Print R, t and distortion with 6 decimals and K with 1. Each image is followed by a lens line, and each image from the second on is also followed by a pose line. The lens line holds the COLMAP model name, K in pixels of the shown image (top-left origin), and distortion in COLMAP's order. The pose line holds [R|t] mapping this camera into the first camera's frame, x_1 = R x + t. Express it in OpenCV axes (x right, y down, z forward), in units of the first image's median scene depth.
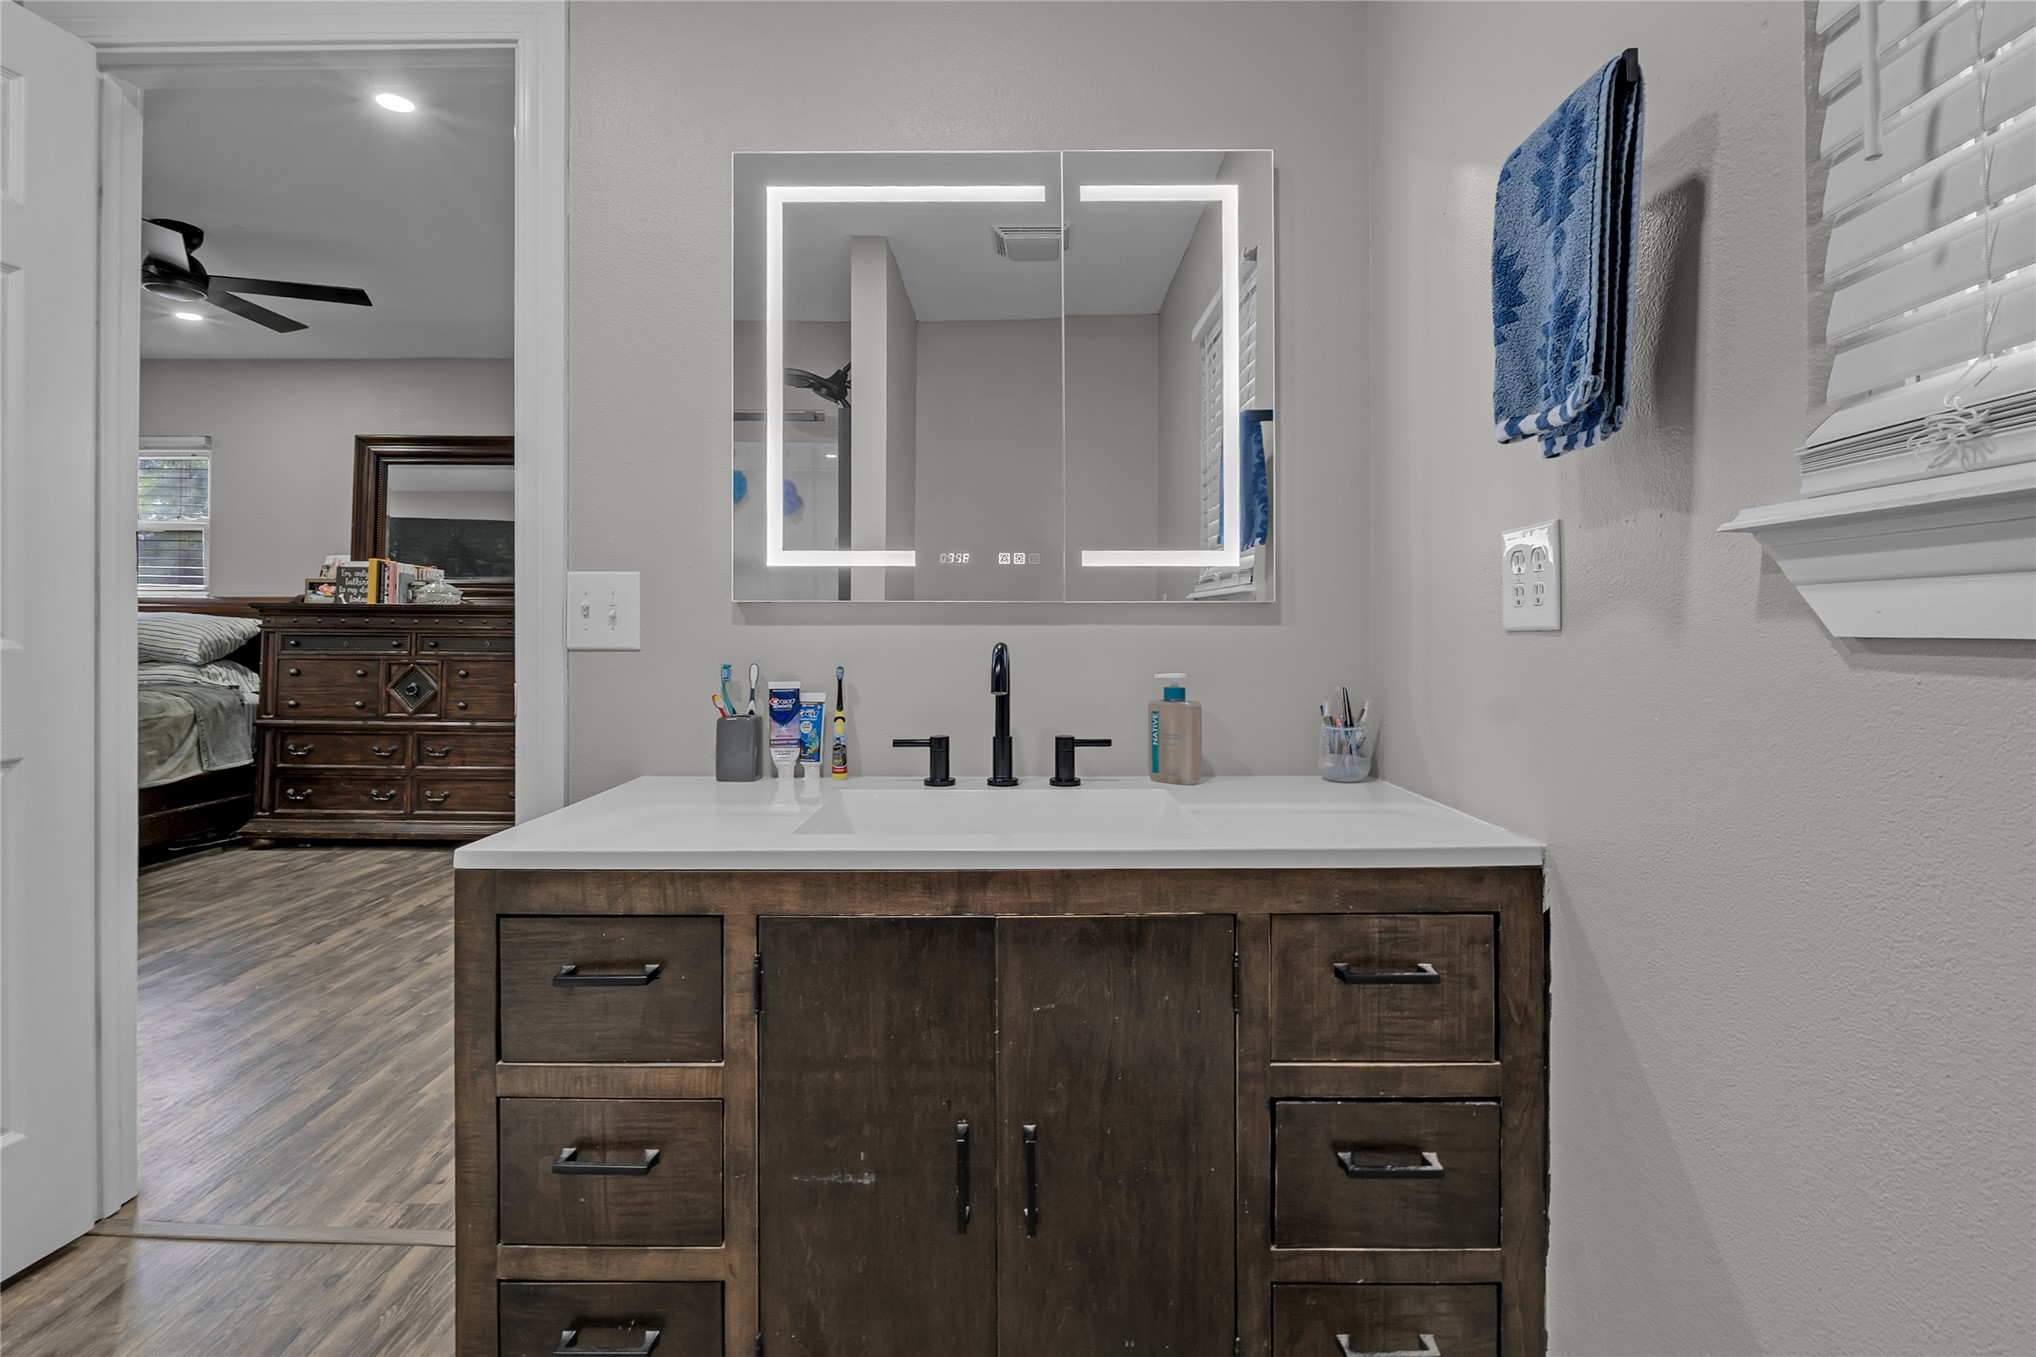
lens RADIAL K [[1000.9, 0, 1016.8], [0, 1000.9, 628.3], [0, 0, 1]] dist [-0.018118, -0.000236]
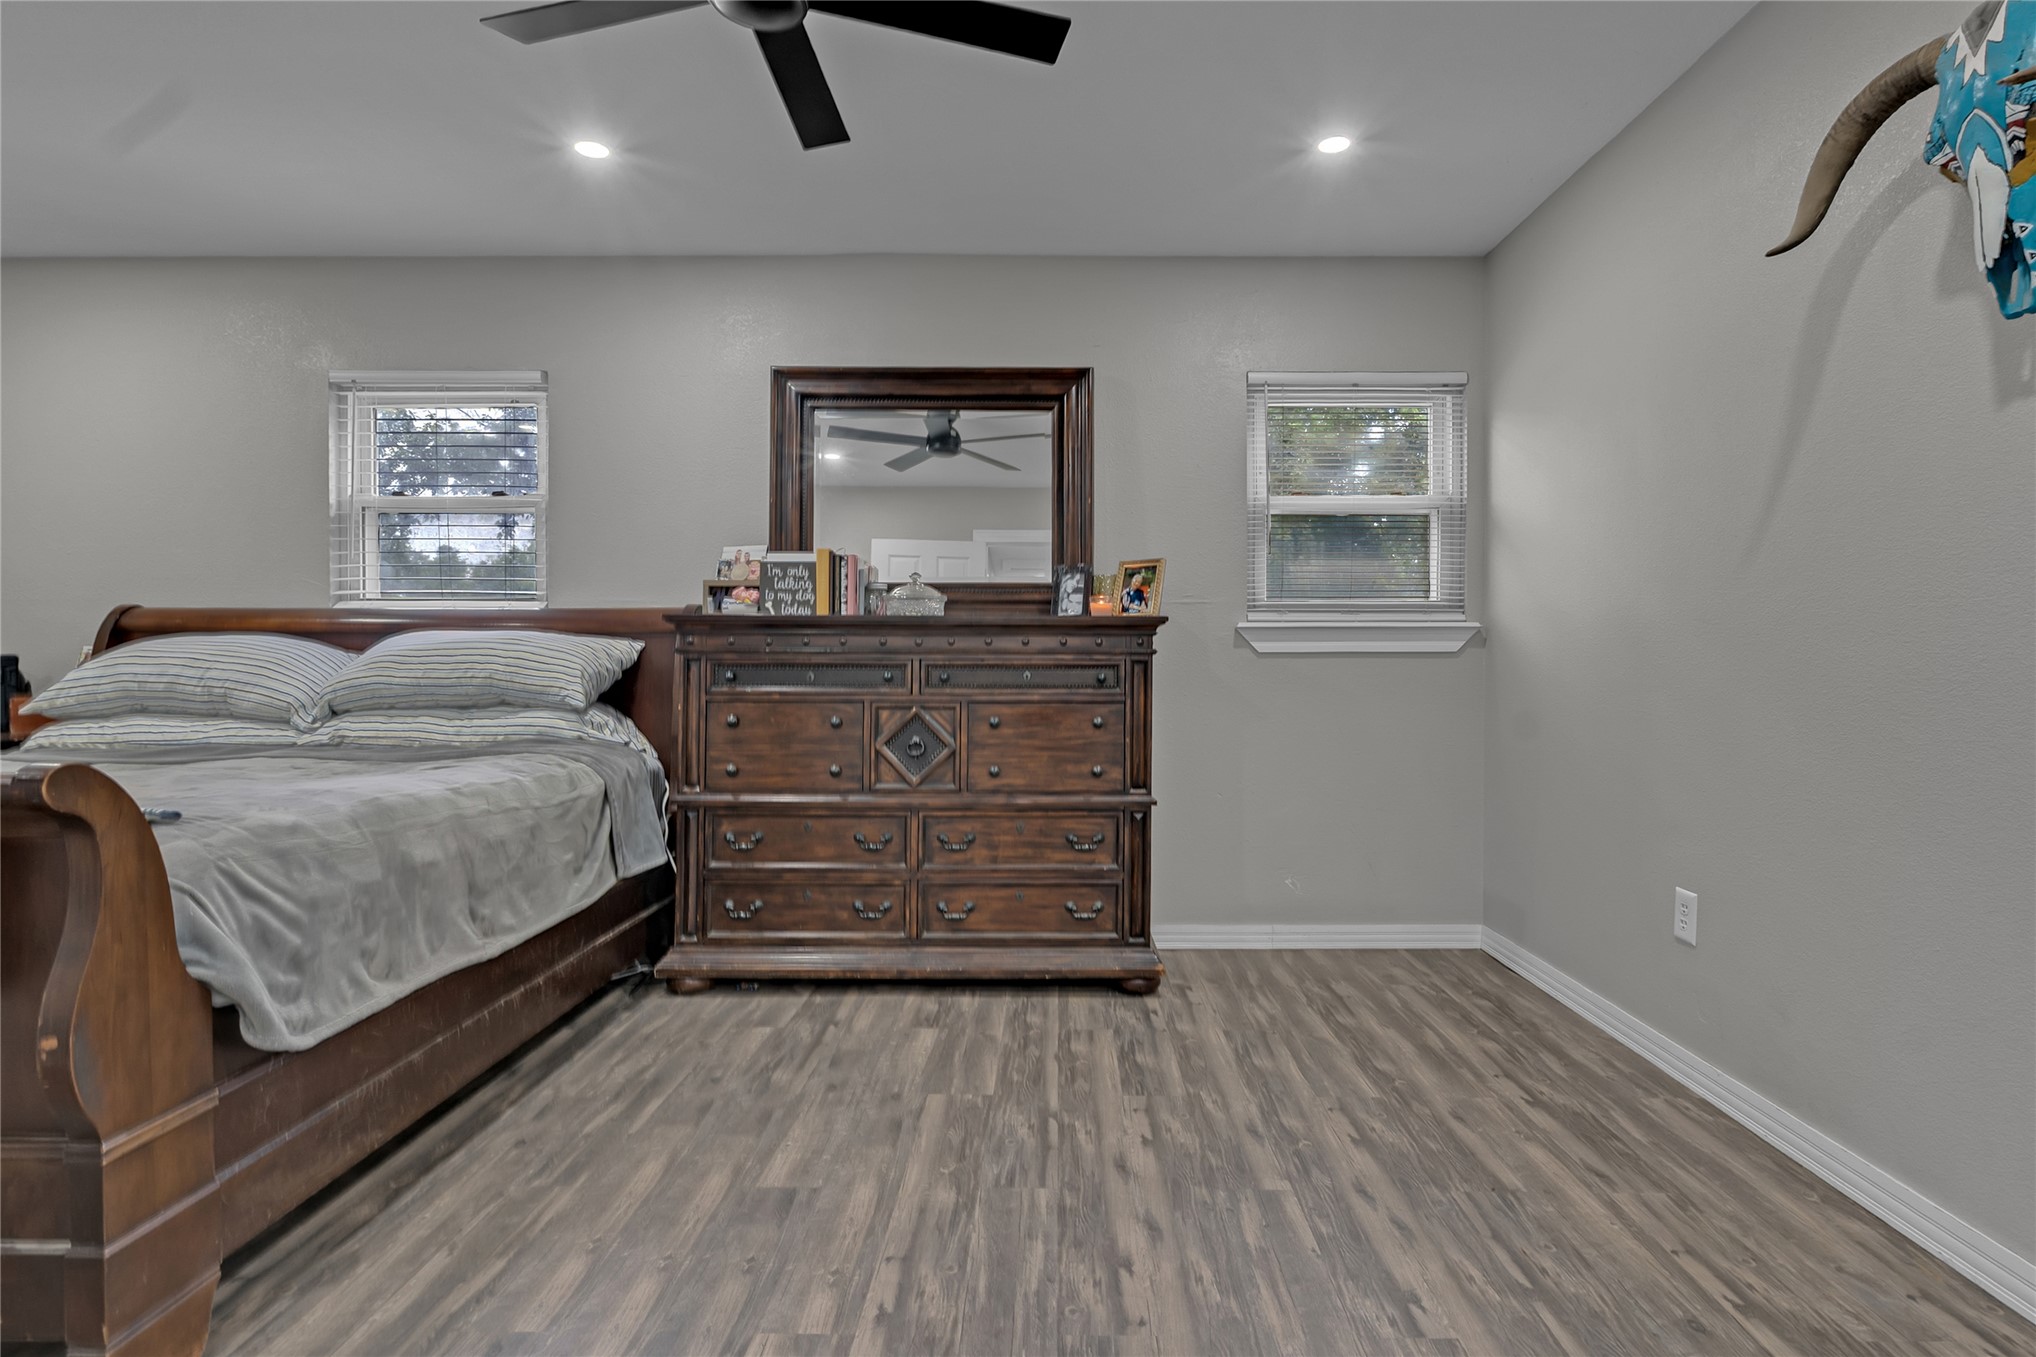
lens RADIAL K [[989.4, 0, 1025.1], [0, 989.4, 669.3], [0, 0, 1]] dist [-0.002768, -0.000284]
pose [[0.999754, -0.005291, -0.021548, -0.521958], [0.005631, 0.999860, 0.015755, 0.001314], [0.021462, -0.015873, 0.999644, 0.355943]]
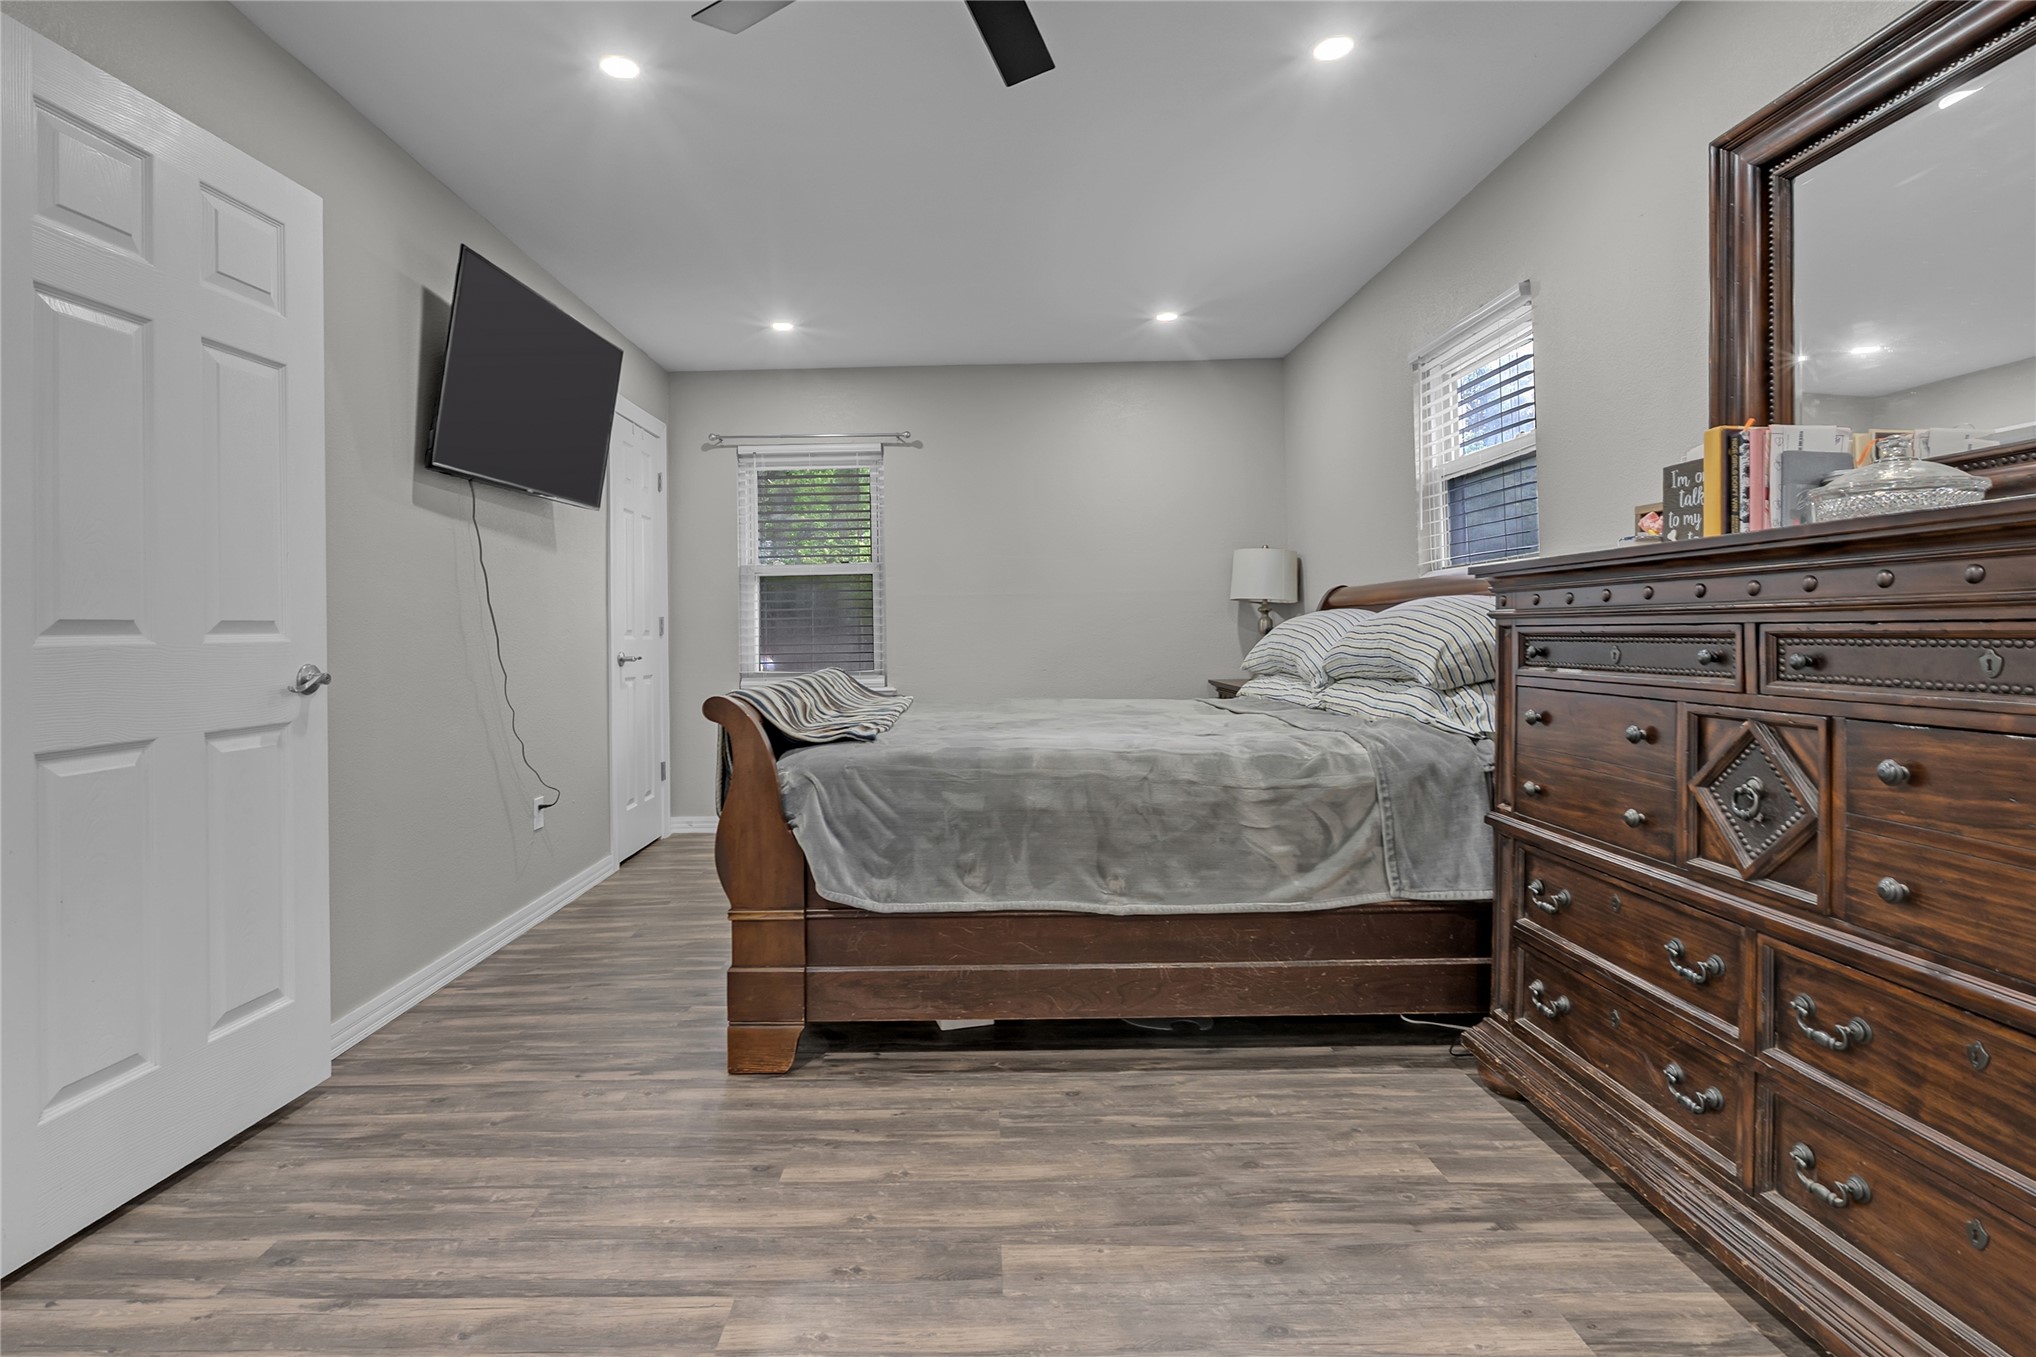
lens RADIAL K [[975.8, 0, 979.2], [0, 975.8, 612.3], [0, 0, 1]] dist [-0.004377, -0.000089]
pose [[-0.004564, -0.029915, -0.999542, -0.290239], [0.023656, 0.999269, -0.030015, 0.004522], [0.999710, -0.023782, -0.003853, 0.752924]]
